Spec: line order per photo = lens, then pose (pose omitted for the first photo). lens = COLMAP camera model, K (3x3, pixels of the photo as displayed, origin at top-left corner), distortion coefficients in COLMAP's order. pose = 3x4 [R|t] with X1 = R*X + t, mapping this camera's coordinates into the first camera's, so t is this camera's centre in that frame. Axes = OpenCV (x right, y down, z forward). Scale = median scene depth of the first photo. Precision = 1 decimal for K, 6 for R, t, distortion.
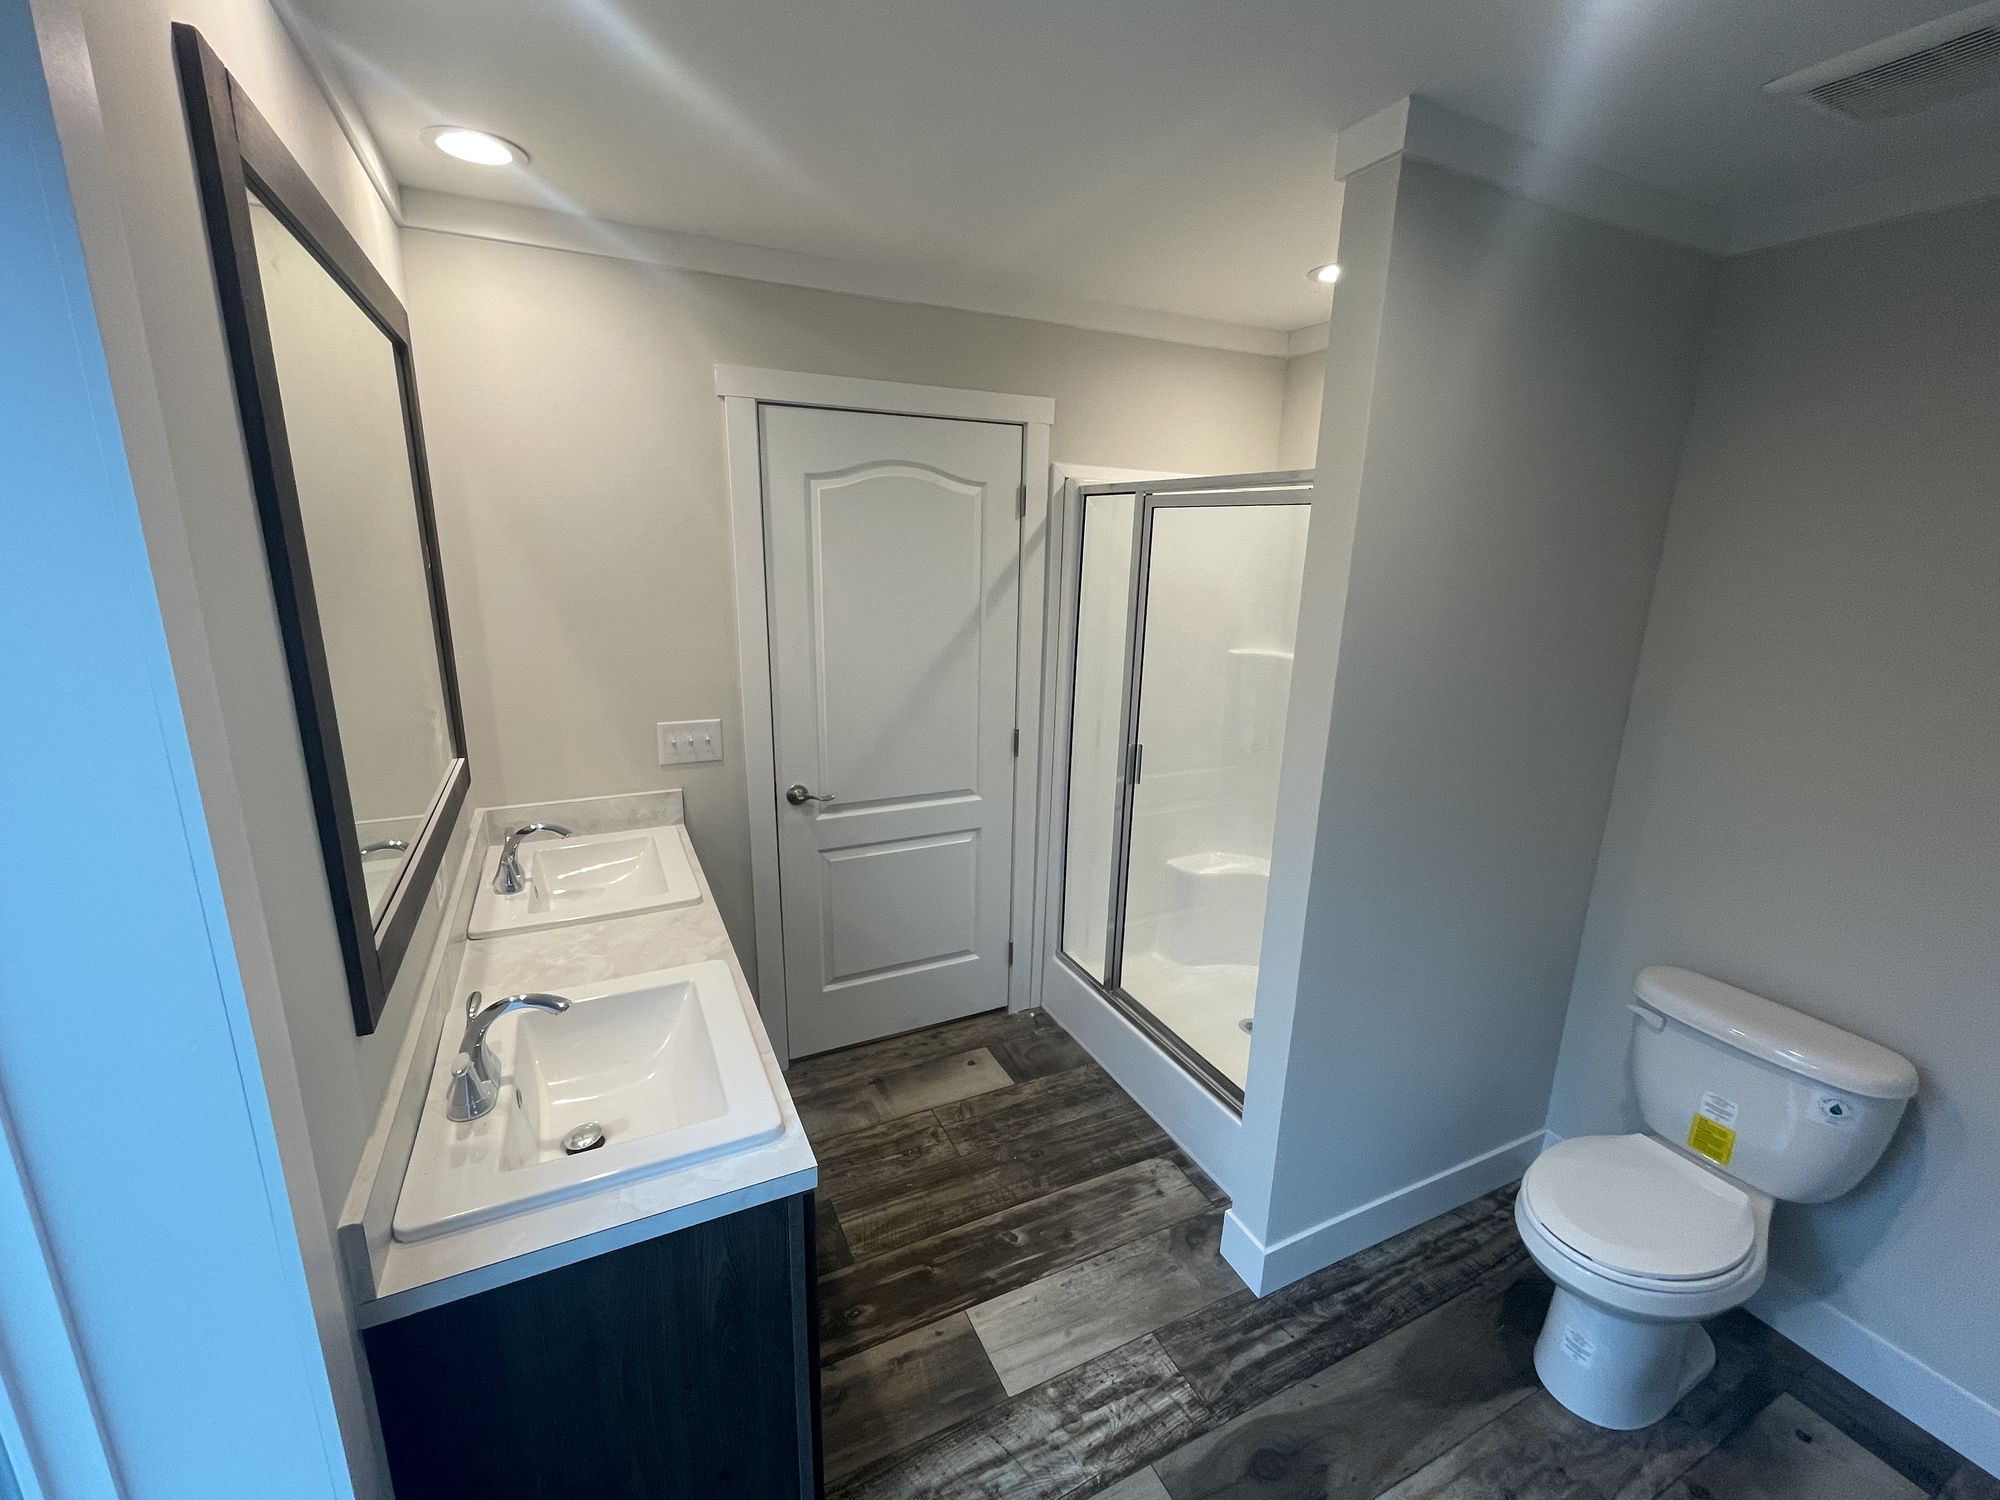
lens RADIAL K [[843.3, 0, 1005.7], [0, 843.3, 742.3], [0, 0, 1]] dist [-0.002619, -0.000494]
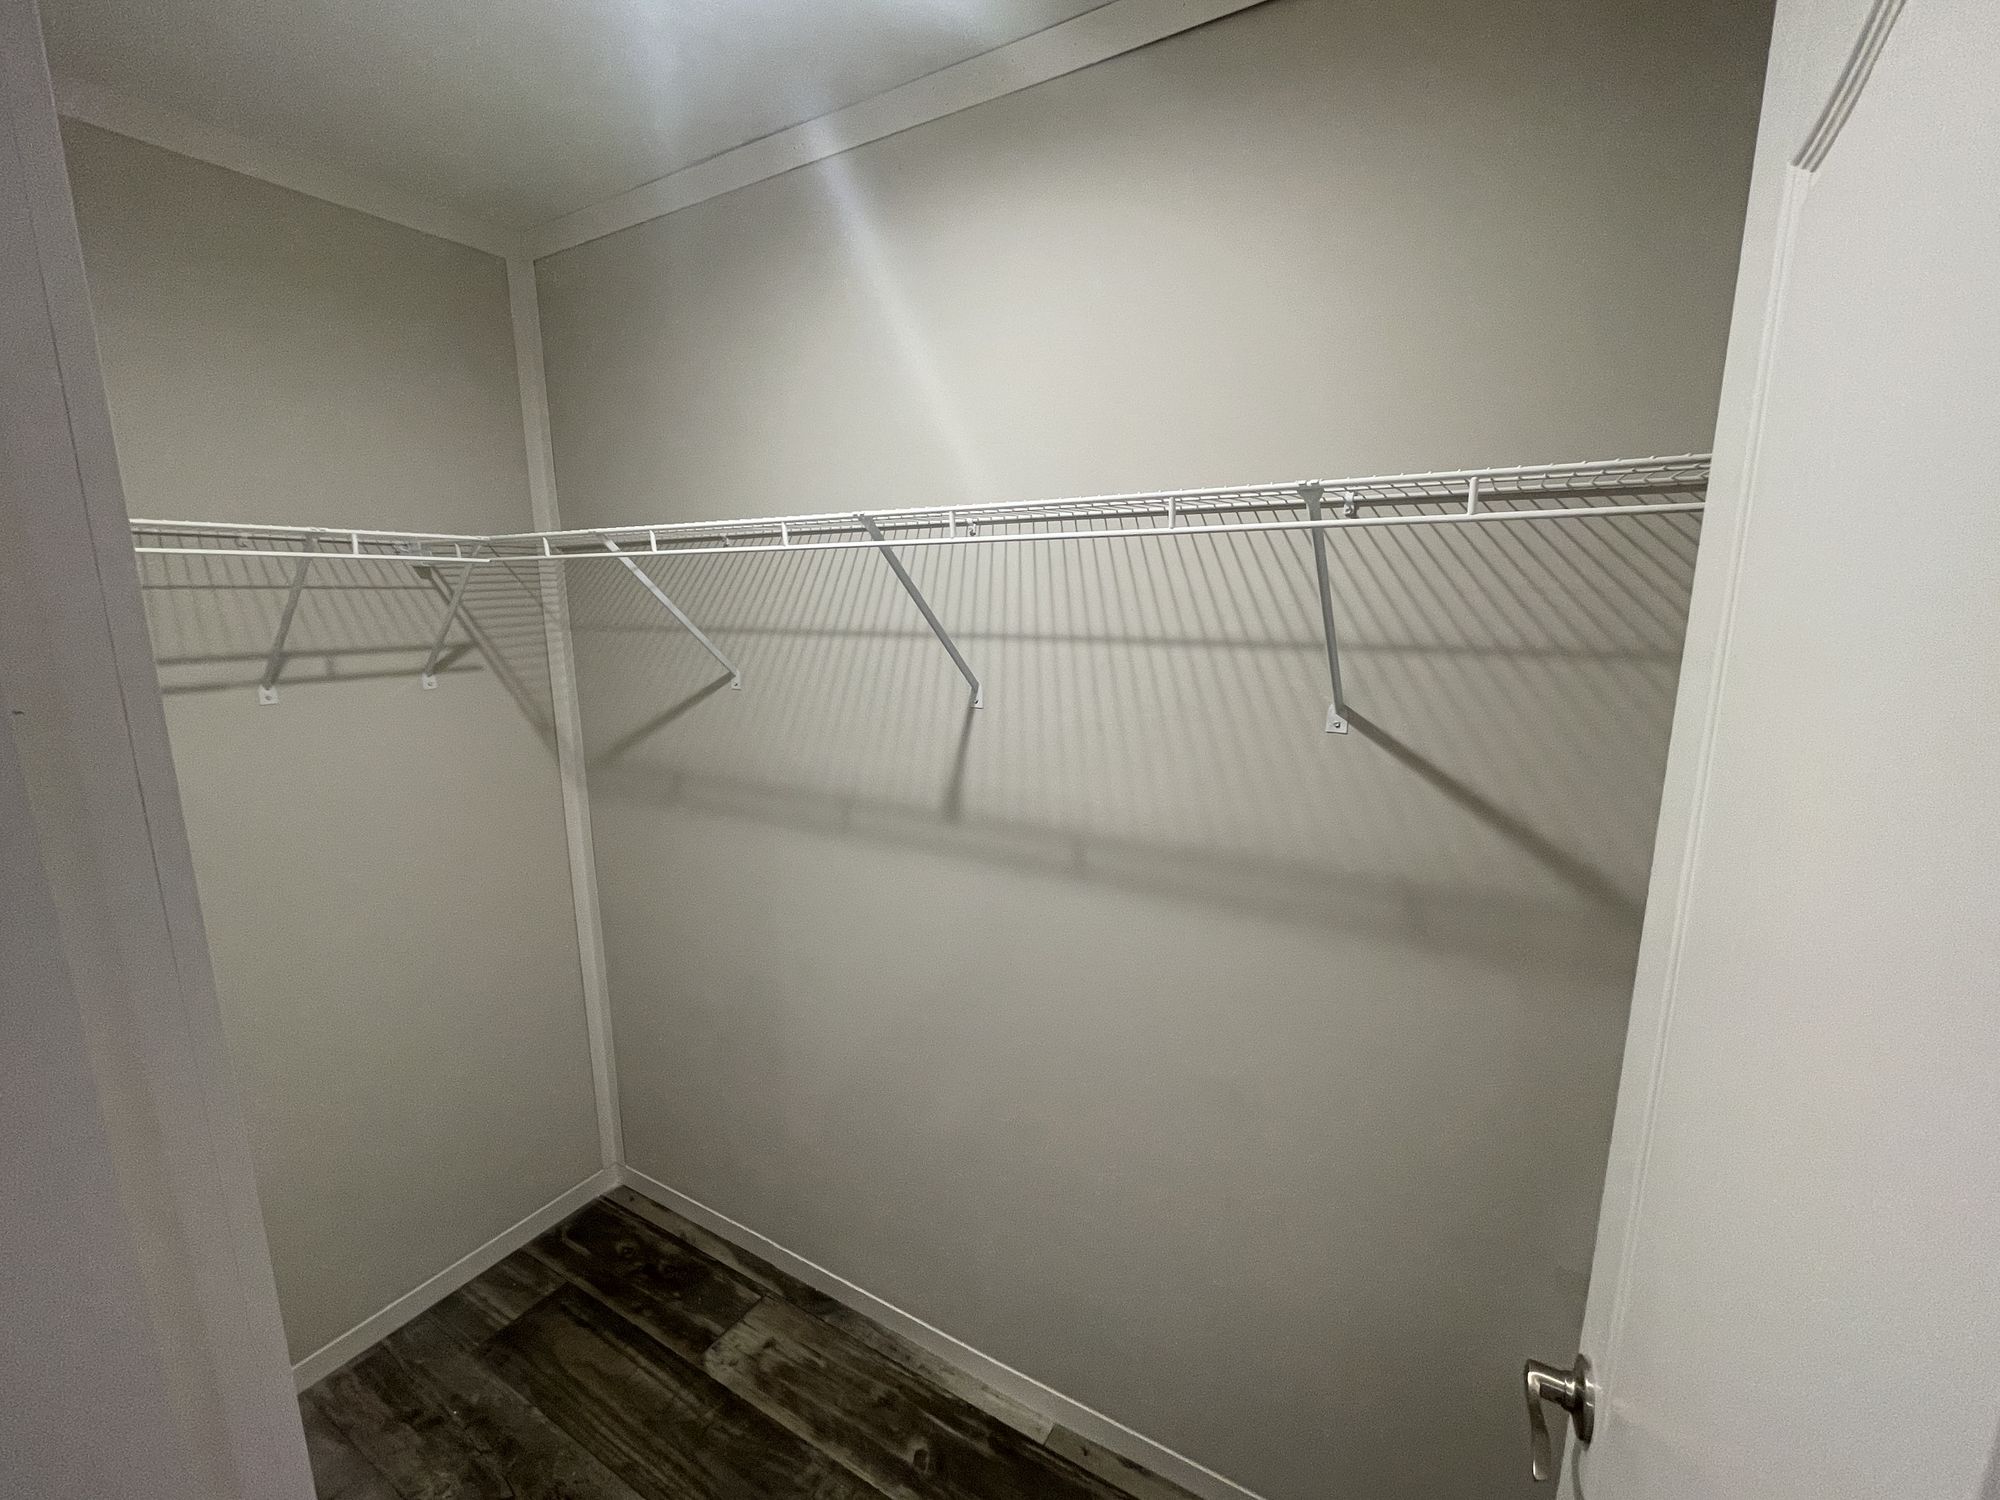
lens RADIAL K [[843.3, 0, 993.6], [0, 843.3, 750.0], [0, 0, 1]] dist [-0.002619, -0.000494]
pose [[-0.537559, -0.168547, 0.826209, -0.529925], [0.196564, 0.927778, 0.317159, -0.218964], [-0.819995, 0.332895, -0.465606, 1.061427]]
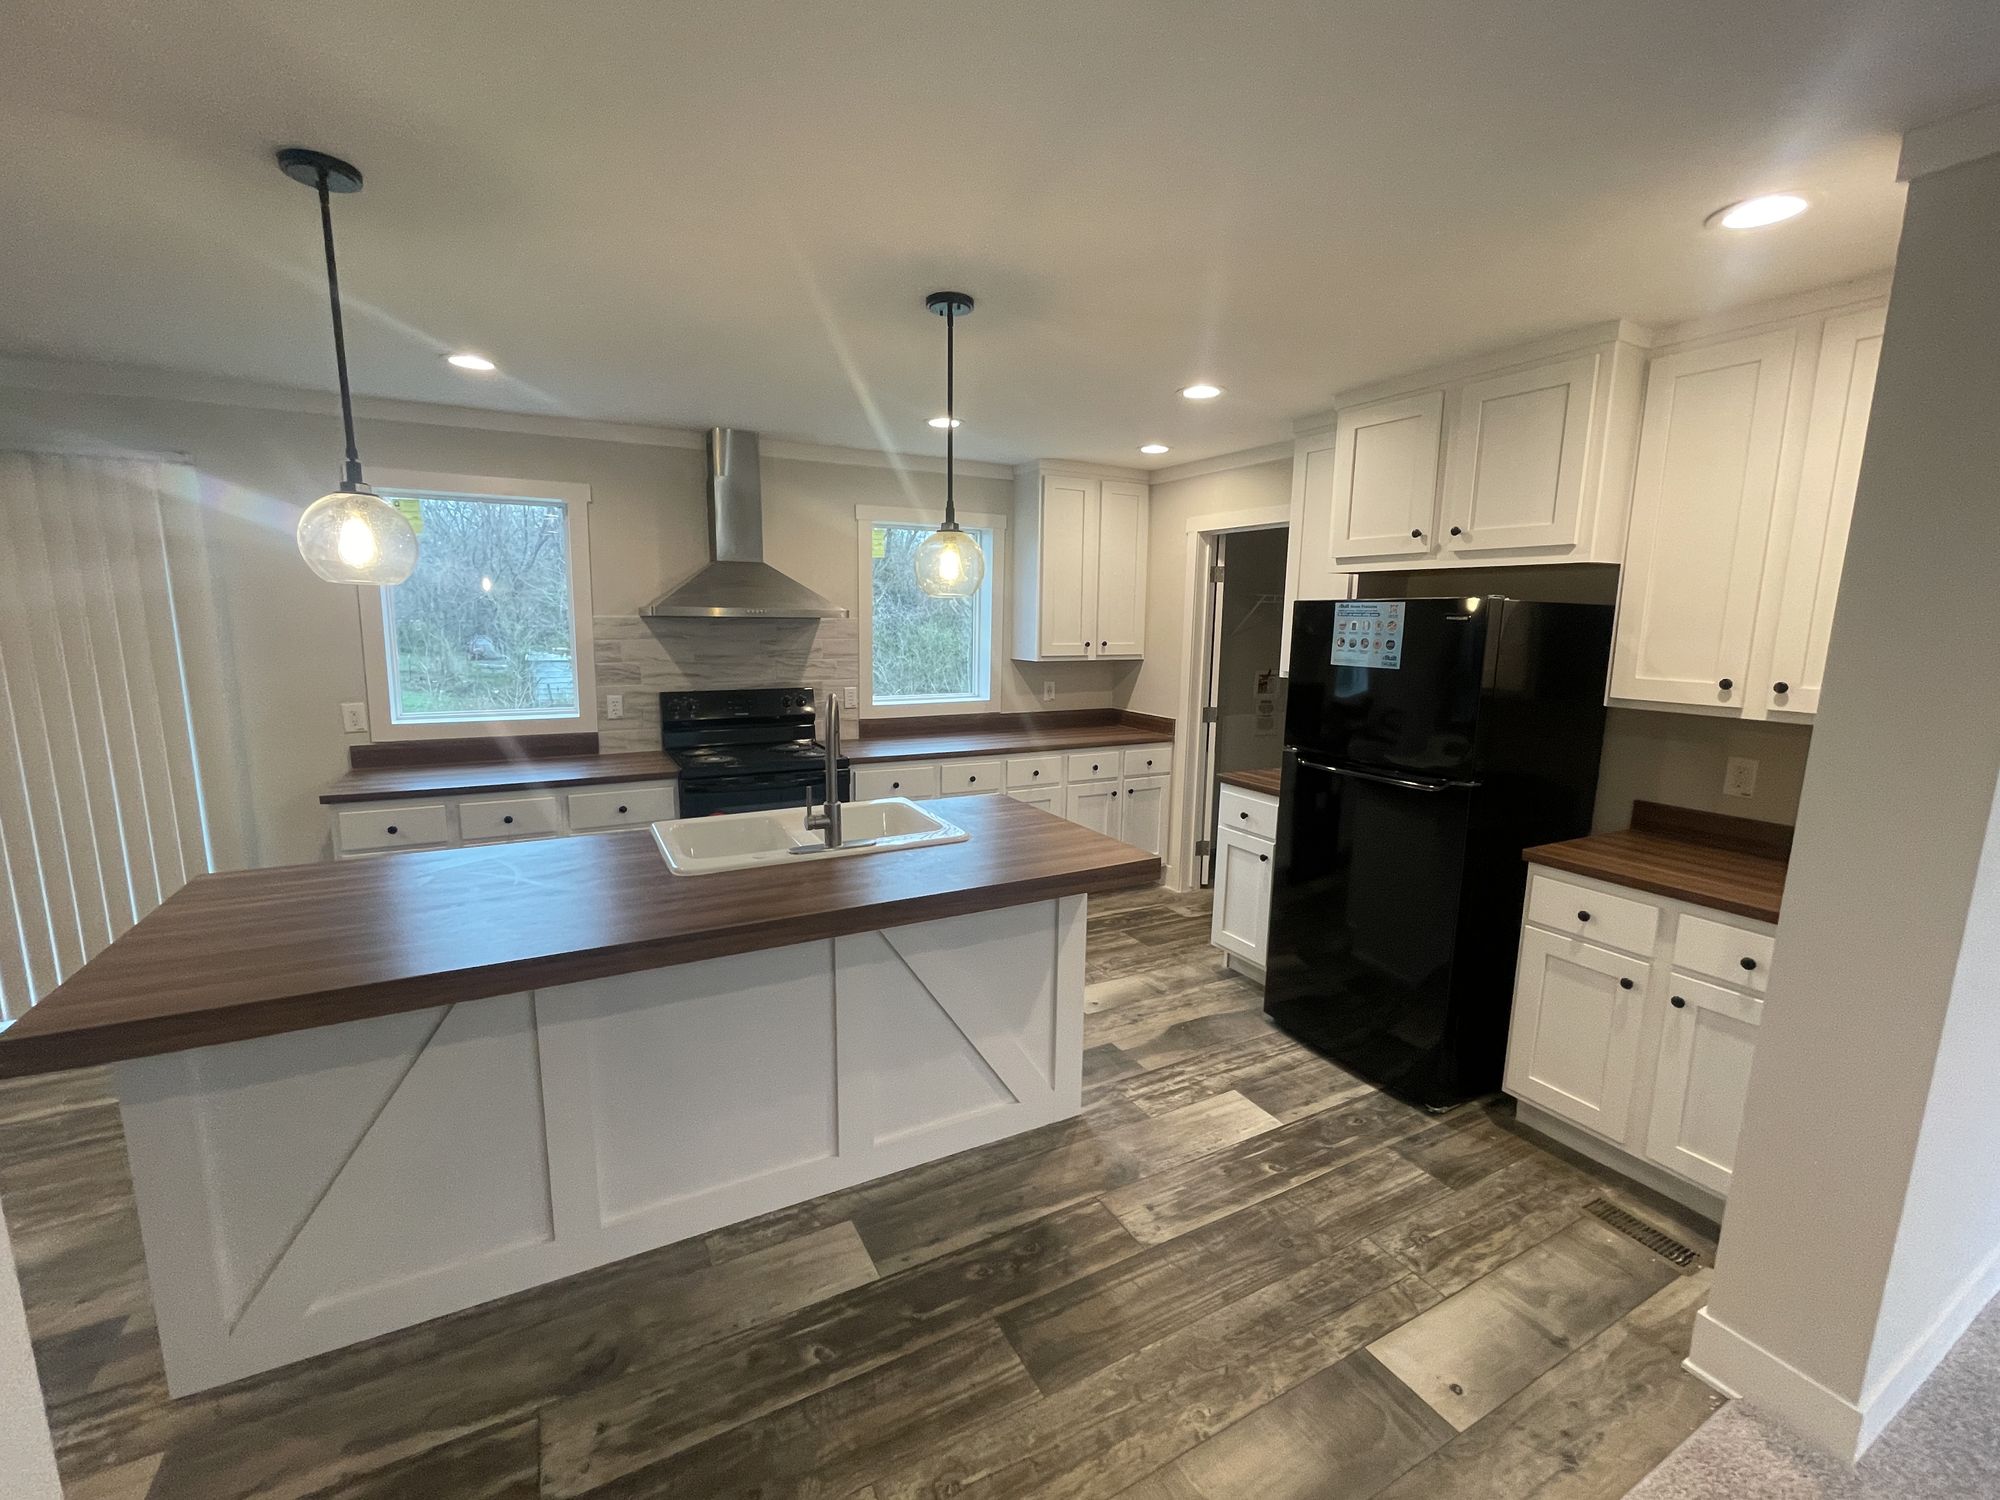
lens RADIAL K [[843.3, 0, 987.3], [0, 843.3, 741.8], [0, 0, 1]] dist [-0.002619, -0.000494]
pose [[-0.999429, -0.025106, -0.022611, 0.437056], [-0.031870, 0.922714, 0.384166, -0.386787], [0.011219, 0.384668, -0.922987, 1.806529]]
